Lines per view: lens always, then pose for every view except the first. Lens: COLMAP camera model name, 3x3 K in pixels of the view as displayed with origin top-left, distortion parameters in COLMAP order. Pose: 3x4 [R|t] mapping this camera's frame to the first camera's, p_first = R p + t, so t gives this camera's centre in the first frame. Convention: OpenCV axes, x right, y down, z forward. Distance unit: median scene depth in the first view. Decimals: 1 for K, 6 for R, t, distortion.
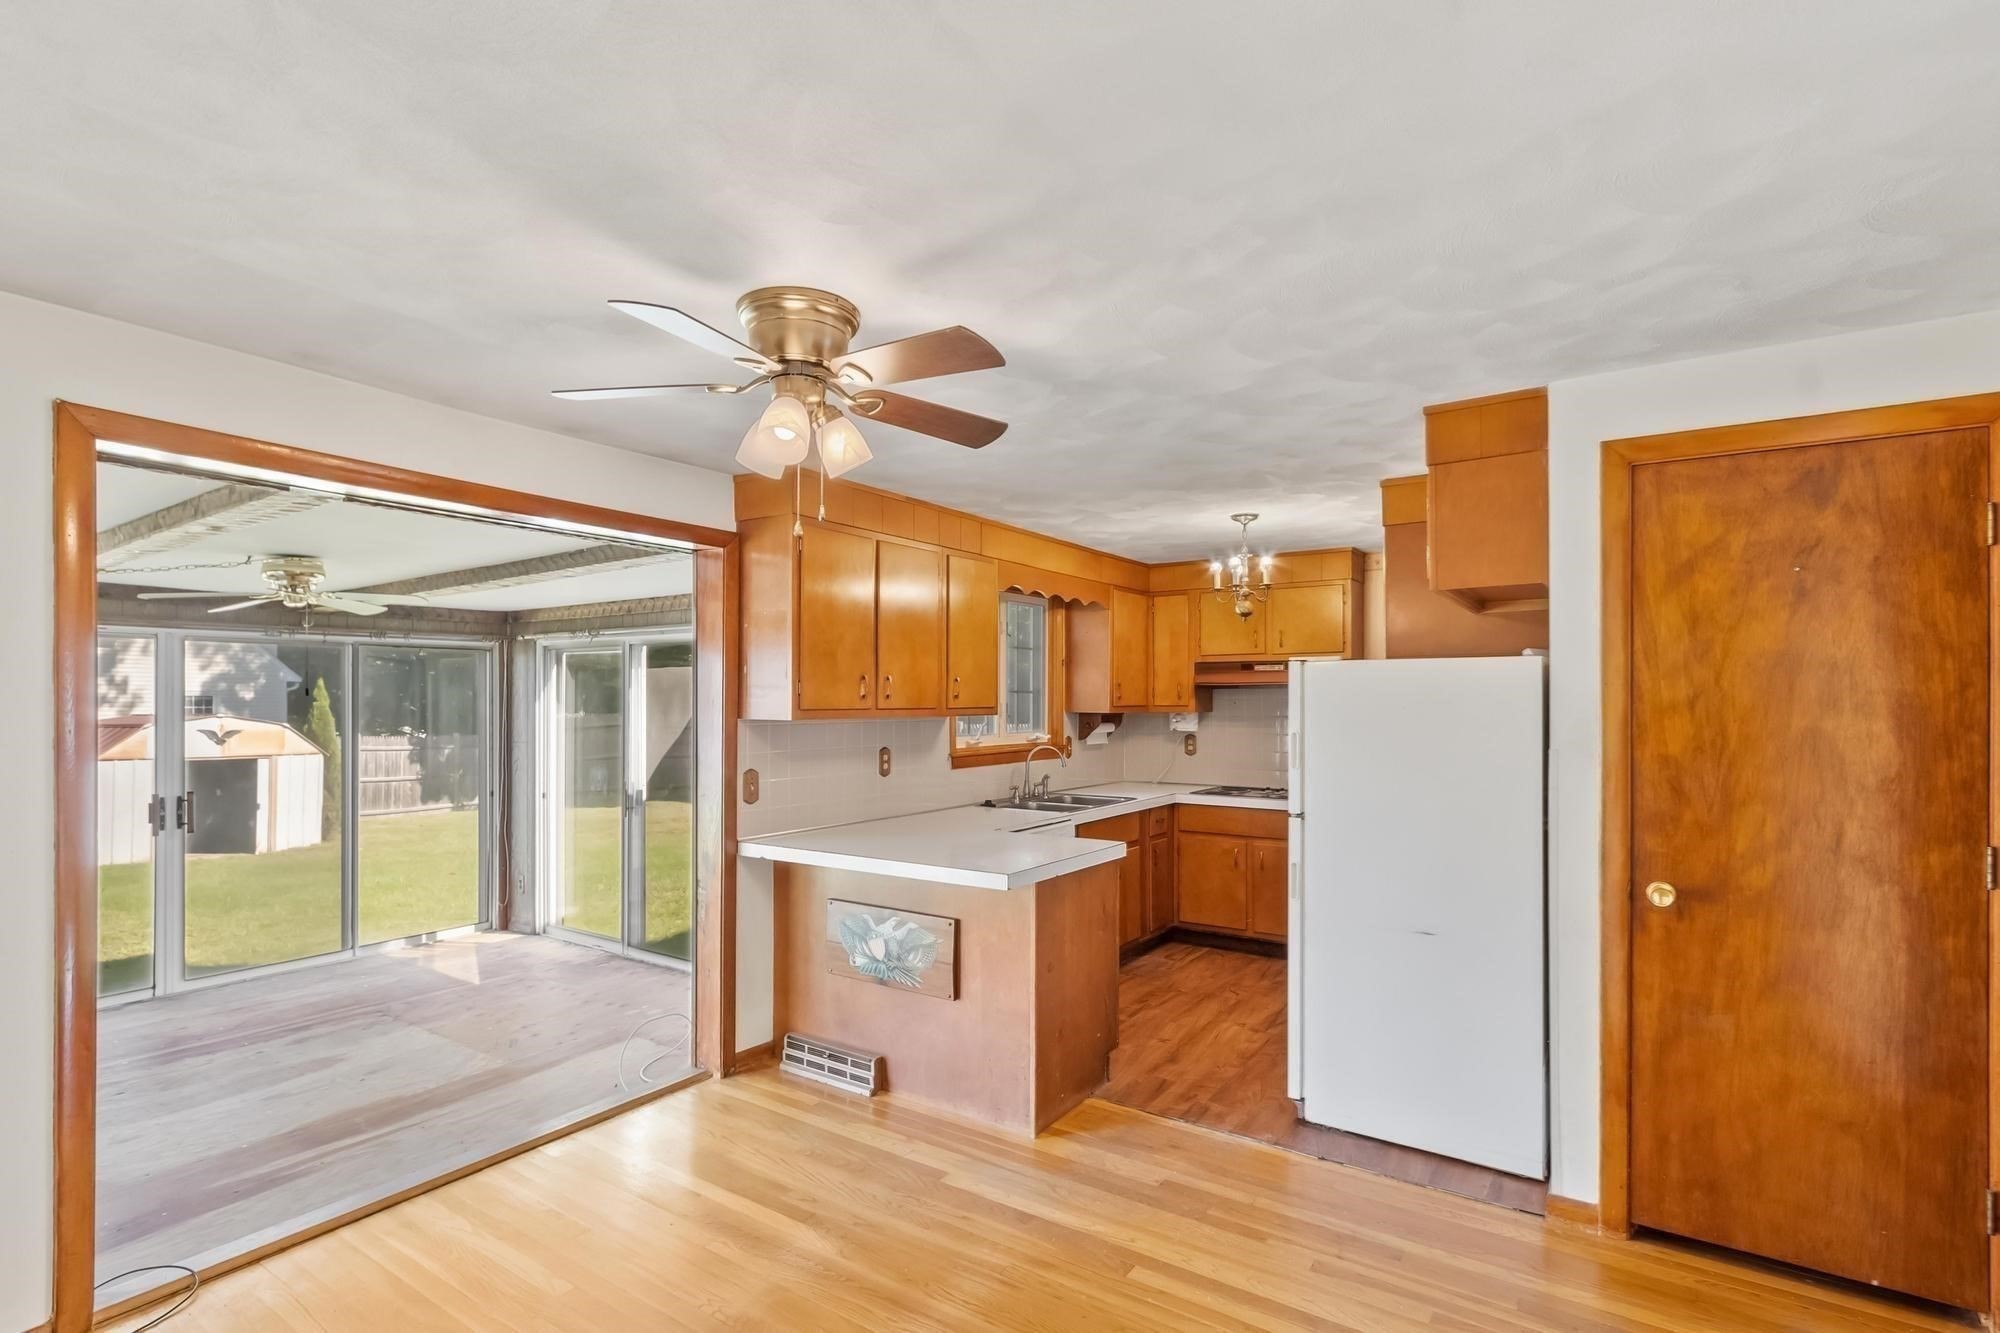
lens RADIAL K [[952.9, 0, 977.9], [0, 952.9, 696.0], [0, 0, 1]] dist [-0.002271, -0.000508]
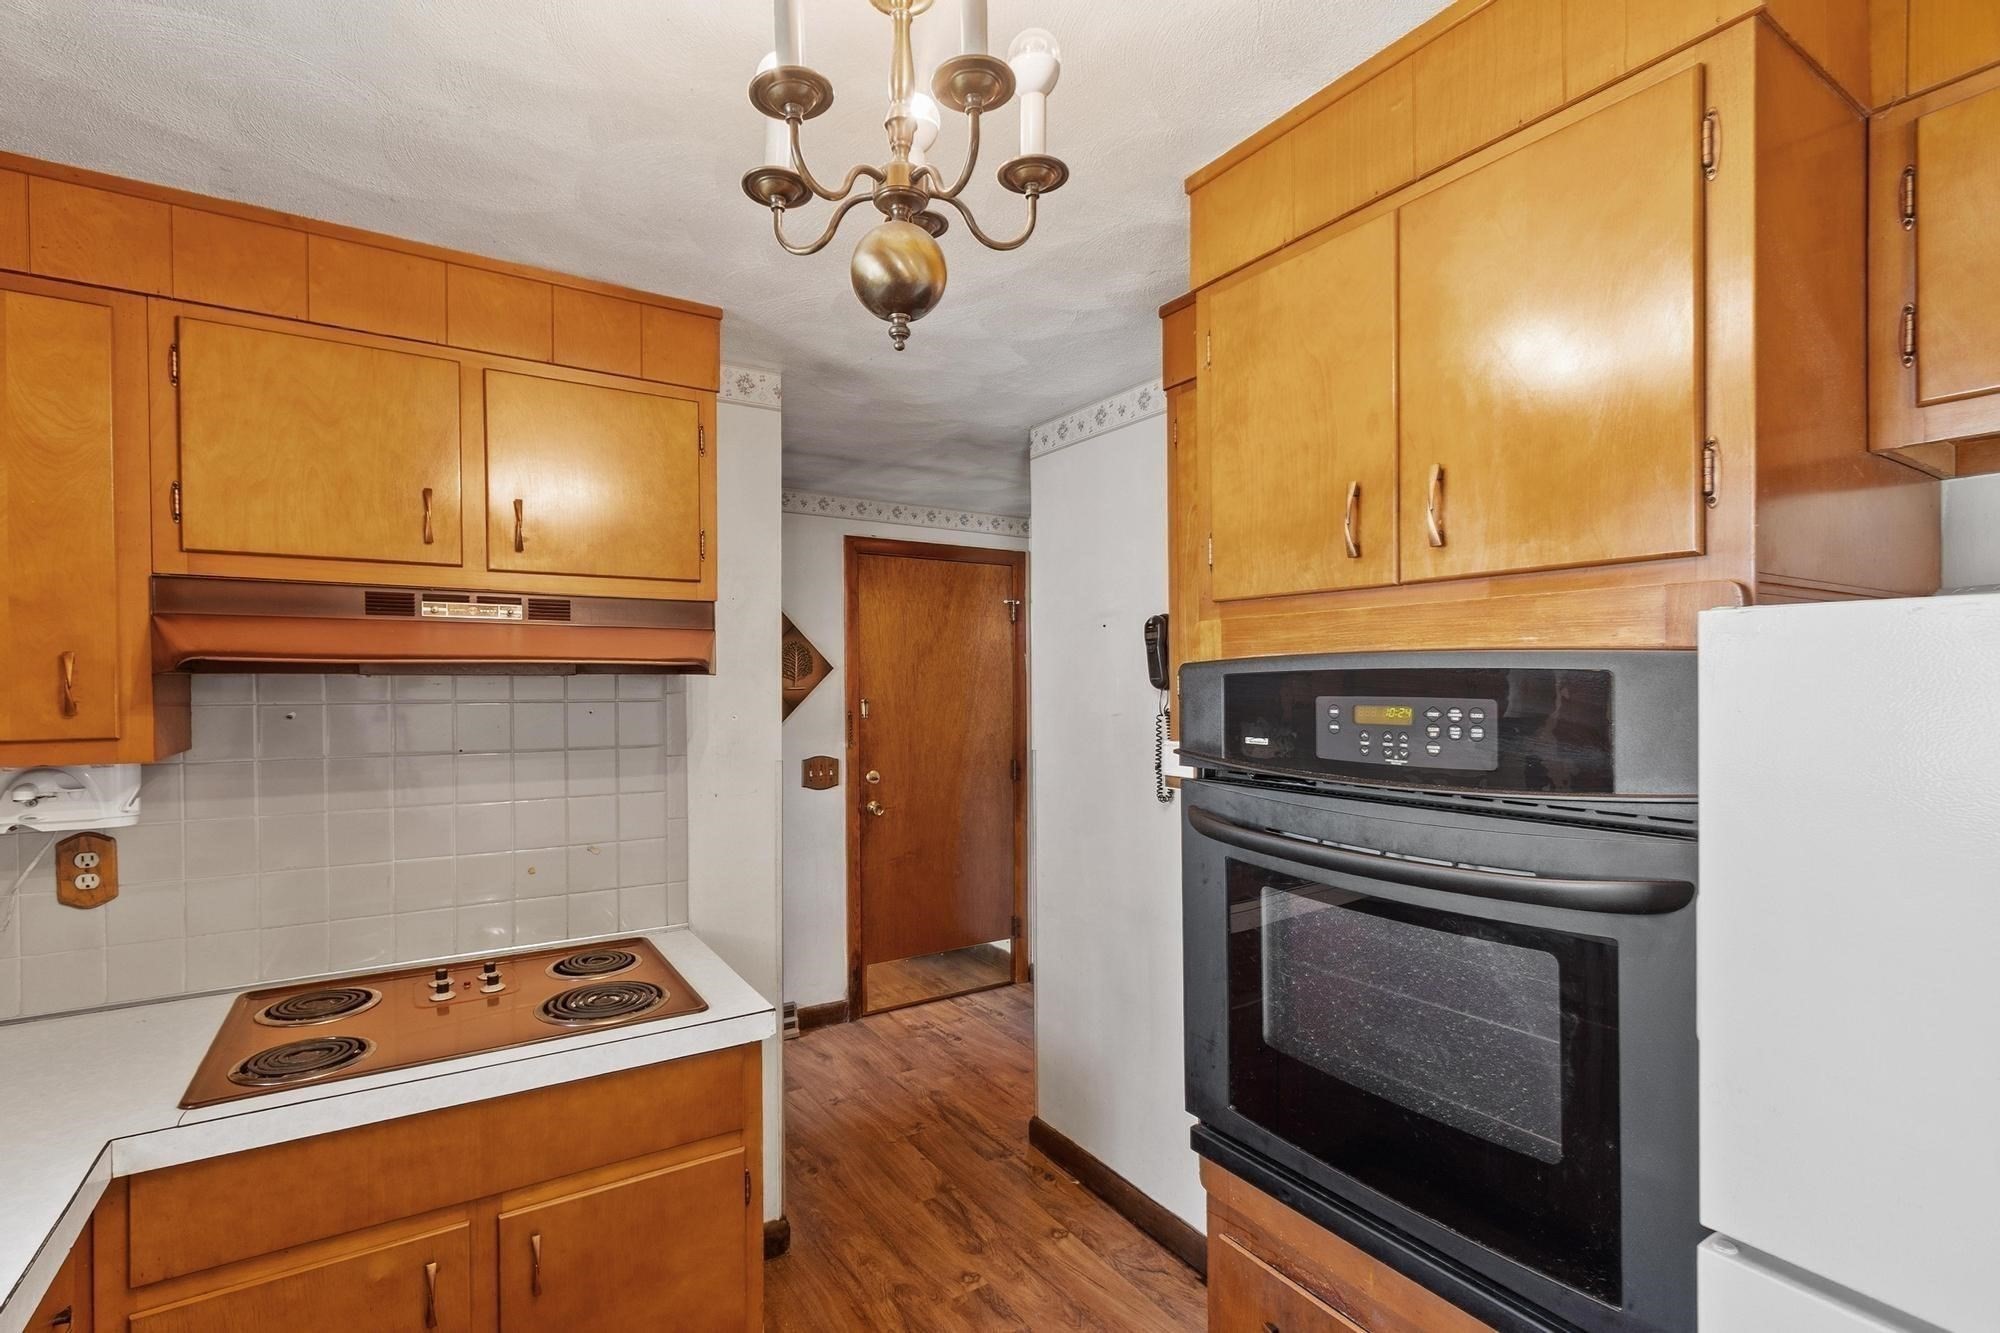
lens RADIAL K [[900.7, 0, 971.9], [0, 900.7, 697.2], [0, 0, 1]] dist [0.003317, 0.000671]
pose [[0.399876, -0.017580, 0.916401, 0.103102], [-0.007422, 0.999721, 0.022418, -0.009909], [-0.916539, -0.015766, 0.399634, 0.803676]]
